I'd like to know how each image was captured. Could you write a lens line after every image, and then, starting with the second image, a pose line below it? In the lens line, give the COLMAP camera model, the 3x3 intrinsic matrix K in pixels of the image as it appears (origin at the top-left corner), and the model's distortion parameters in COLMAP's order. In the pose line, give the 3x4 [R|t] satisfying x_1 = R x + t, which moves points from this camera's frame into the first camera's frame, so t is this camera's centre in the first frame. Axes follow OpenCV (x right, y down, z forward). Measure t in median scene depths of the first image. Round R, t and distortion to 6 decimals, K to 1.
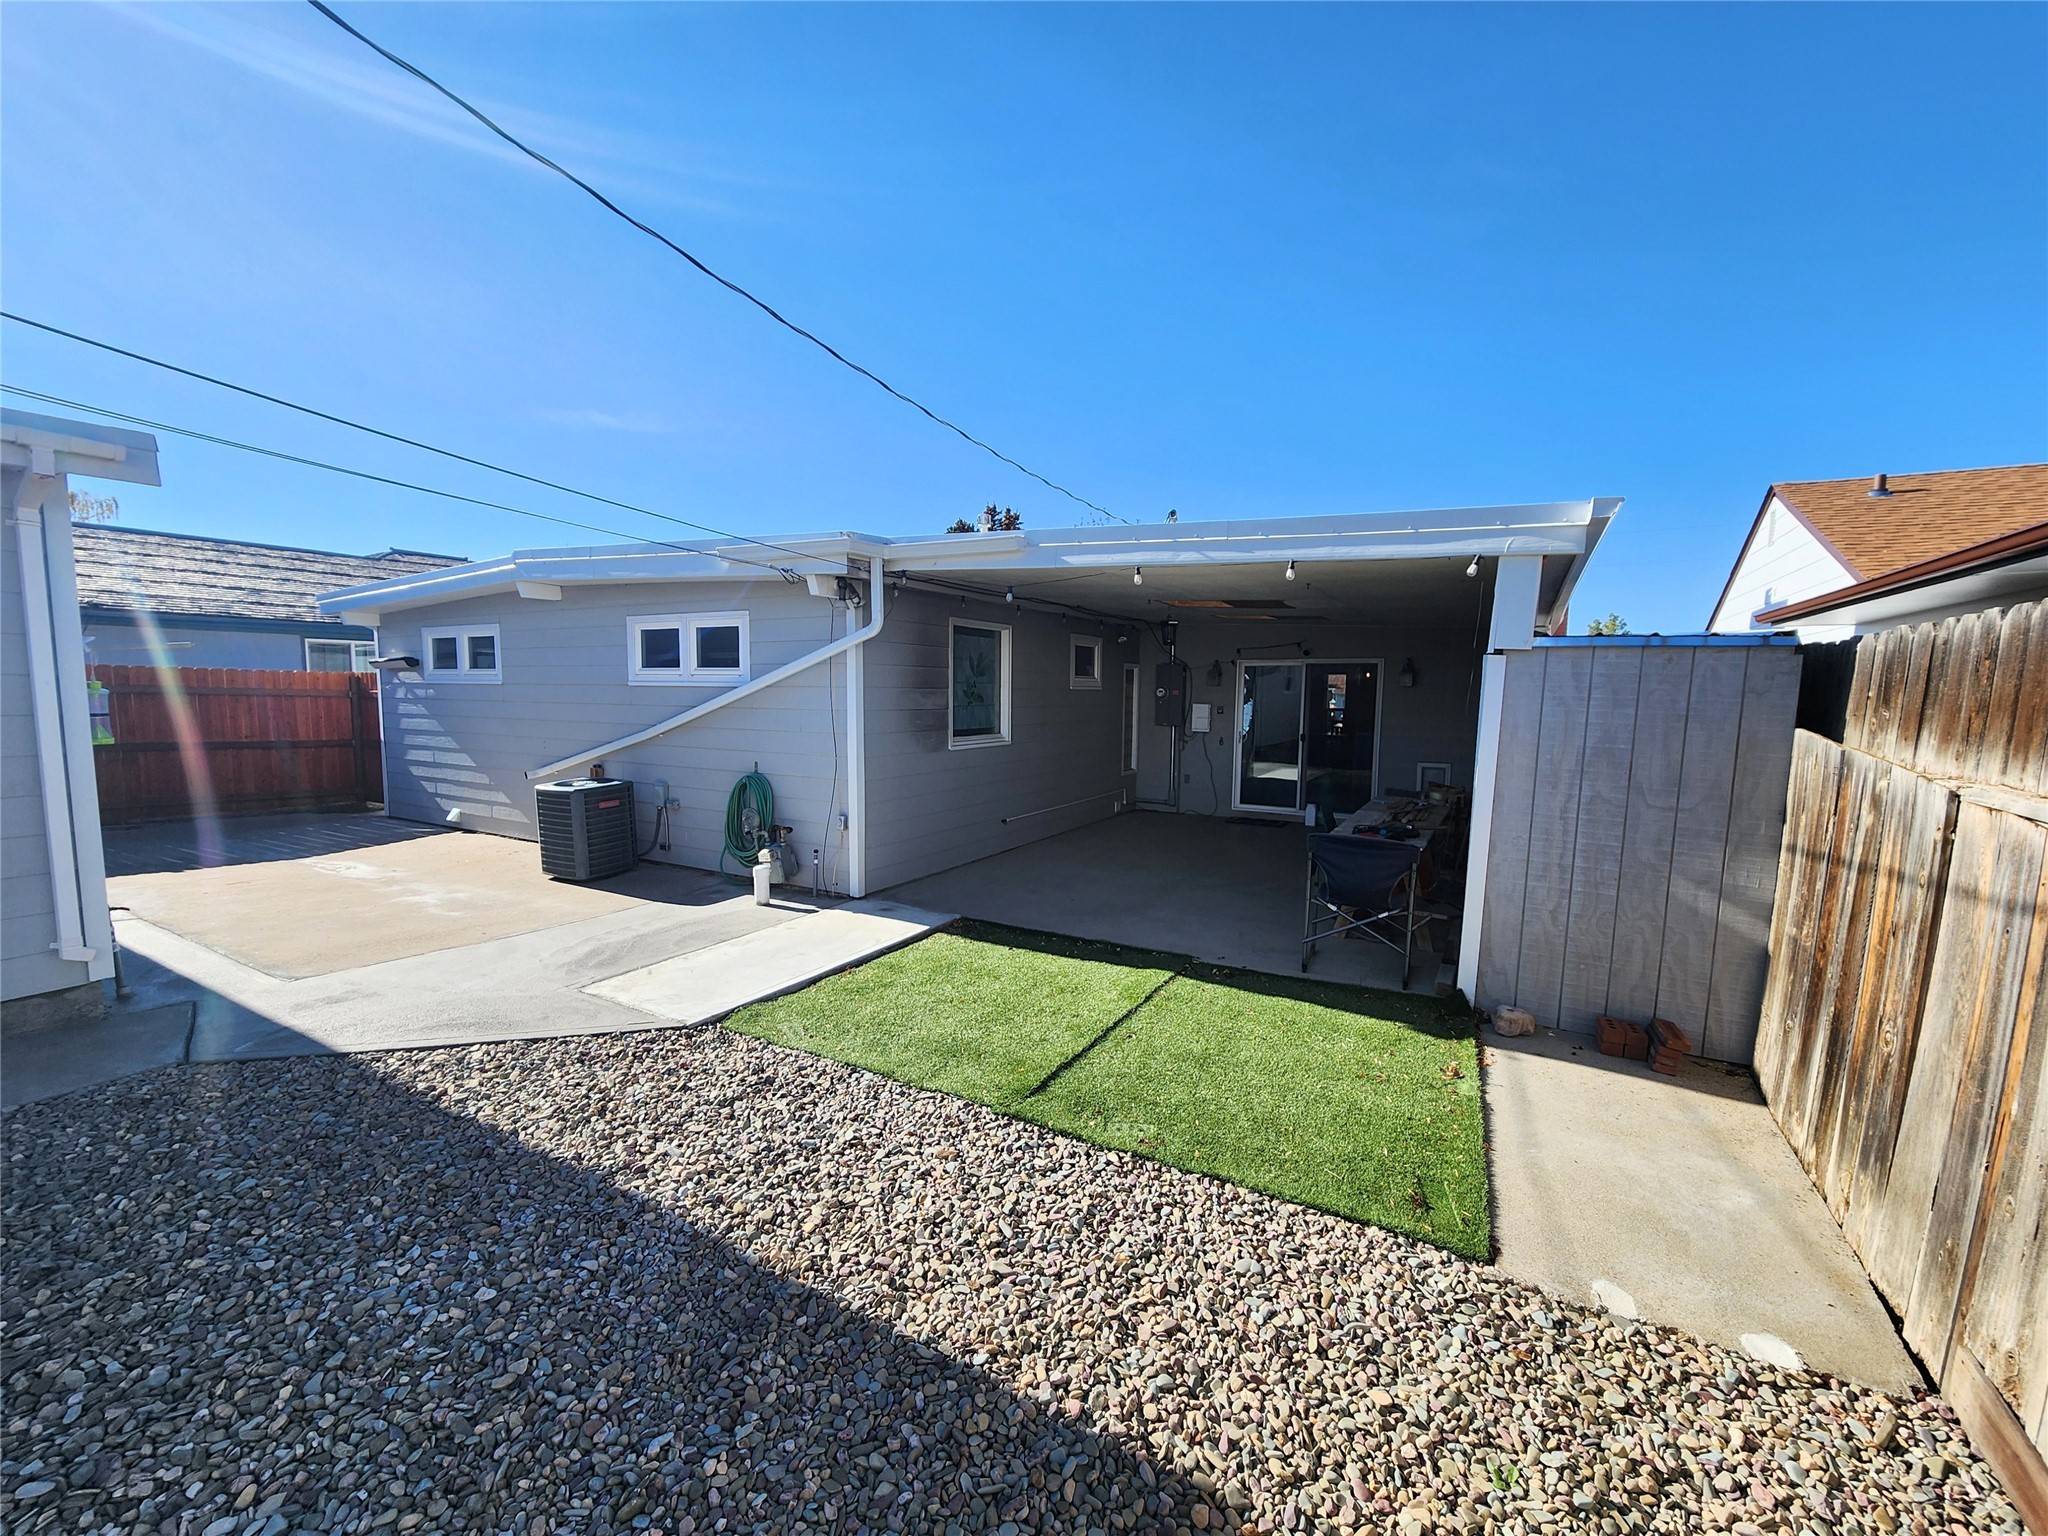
lens RADIAL K [[828.8, 0, 1024.0], [0, 828.8, 768.0], [0, 0, 1]] dist [0.000796, 0.000330]
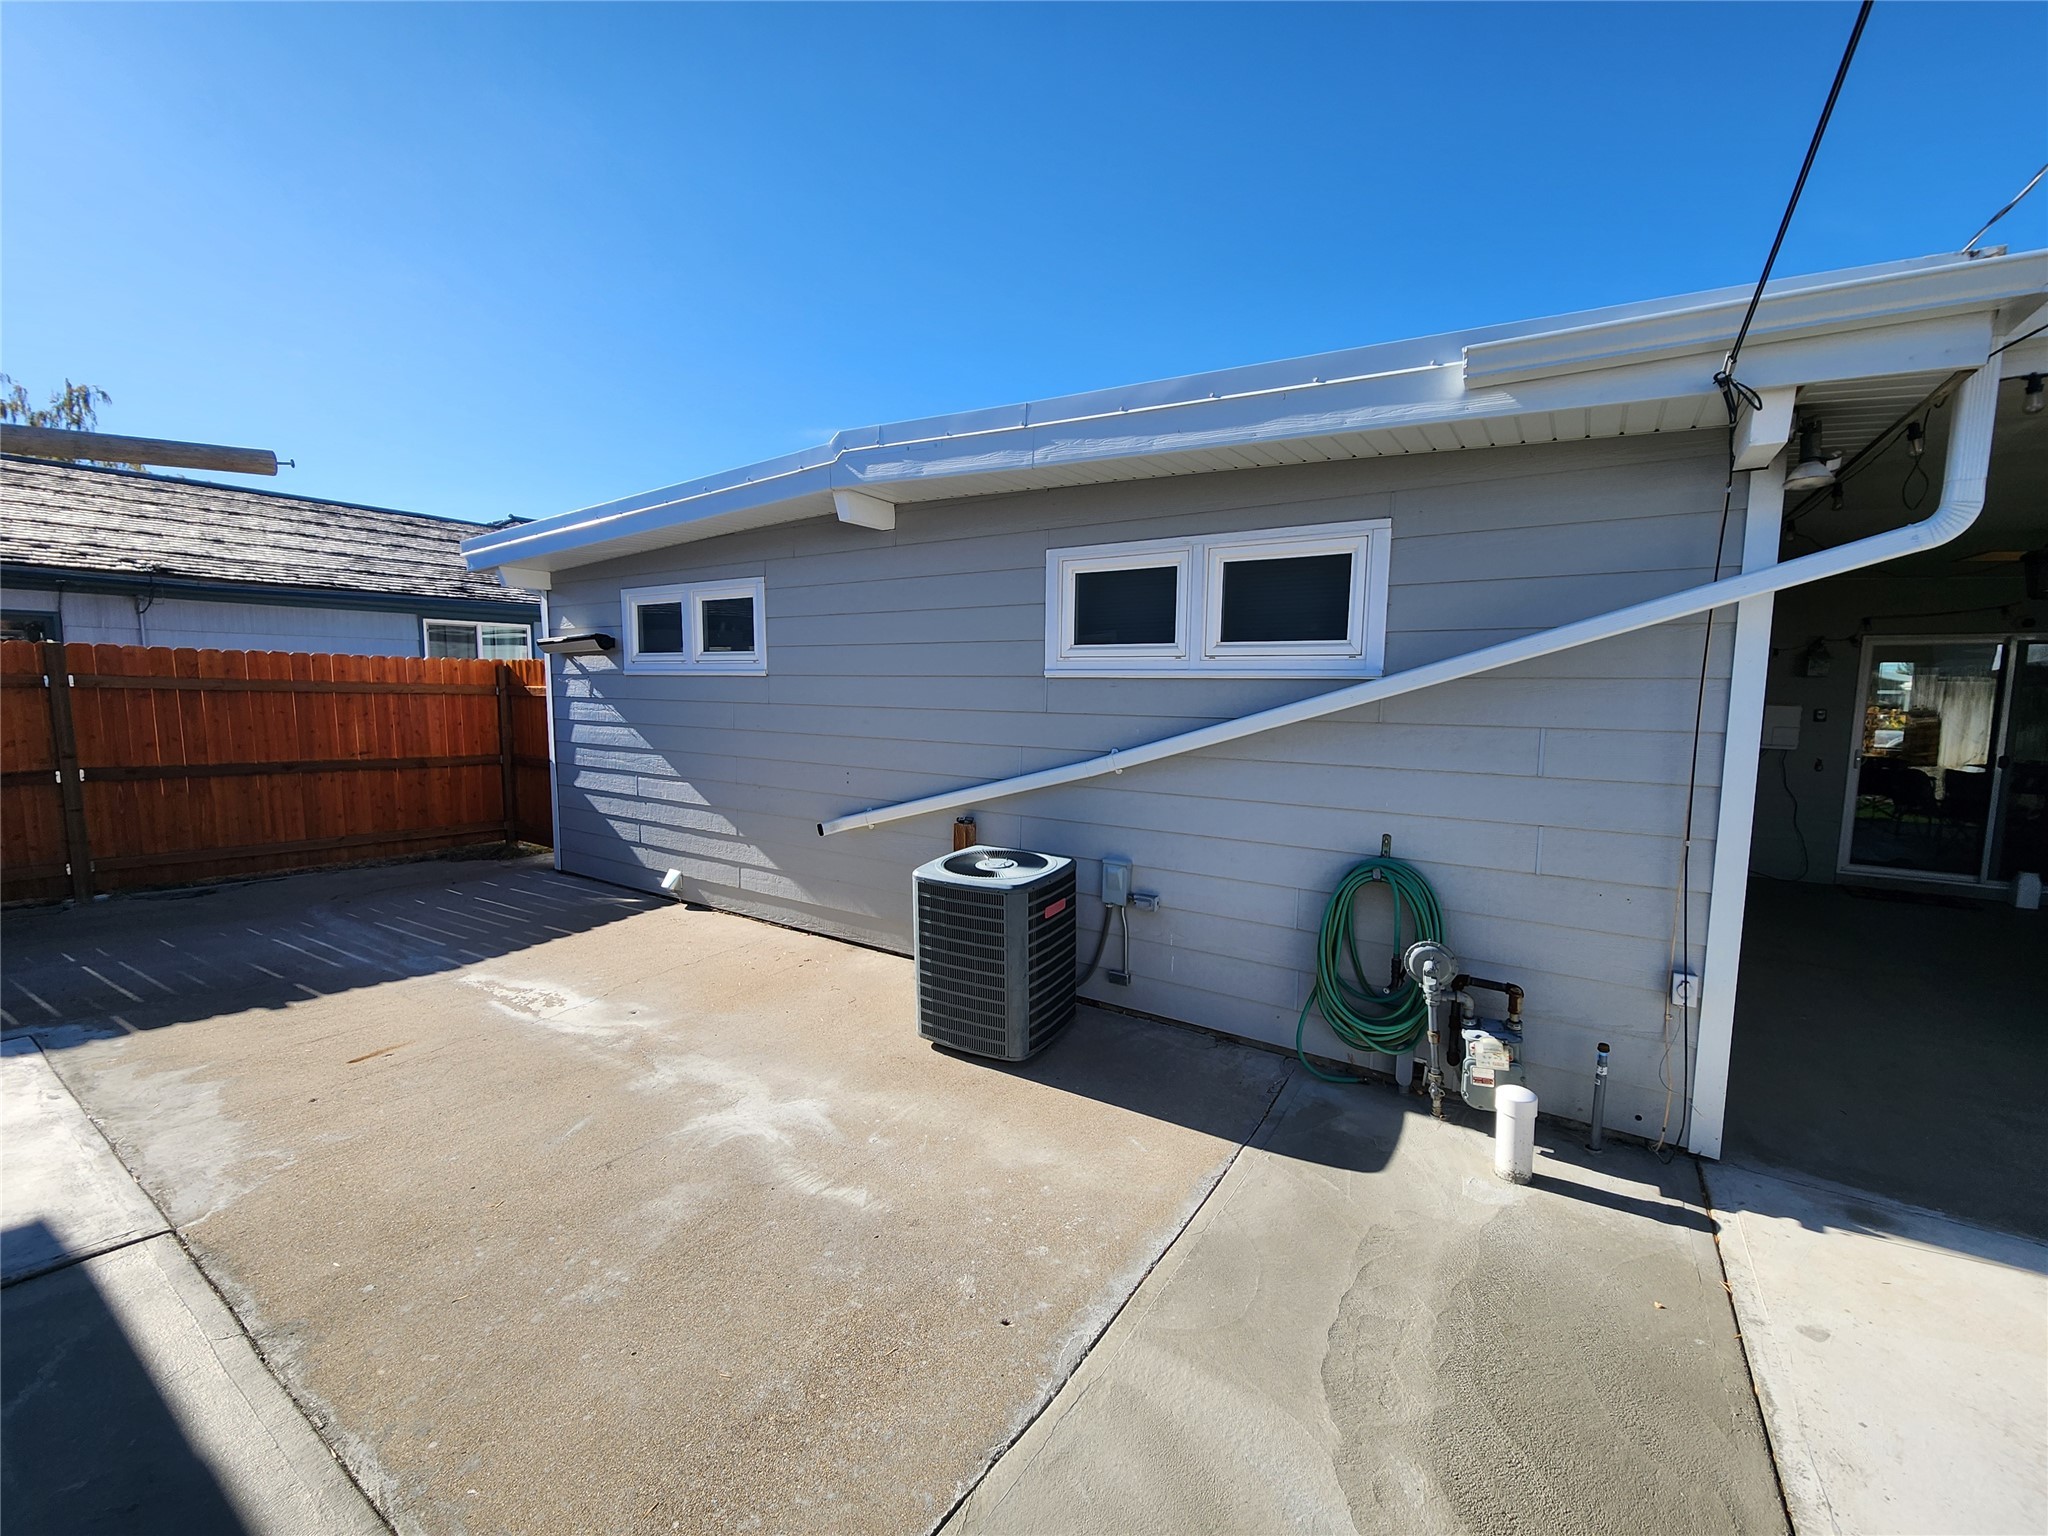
lens RADIAL K [[824.6, 0, 1024.0], [0, 824.6, 768.0], [0, 0, 1]] dist [-0.000409, -0.000392]
pose [[0.998326, 0.005295, -0.057593, -0.351013], [-0.004790, 0.999949, 0.008897, -0.034204], [0.057637, -0.008606, 0.998300, 0.350602]]
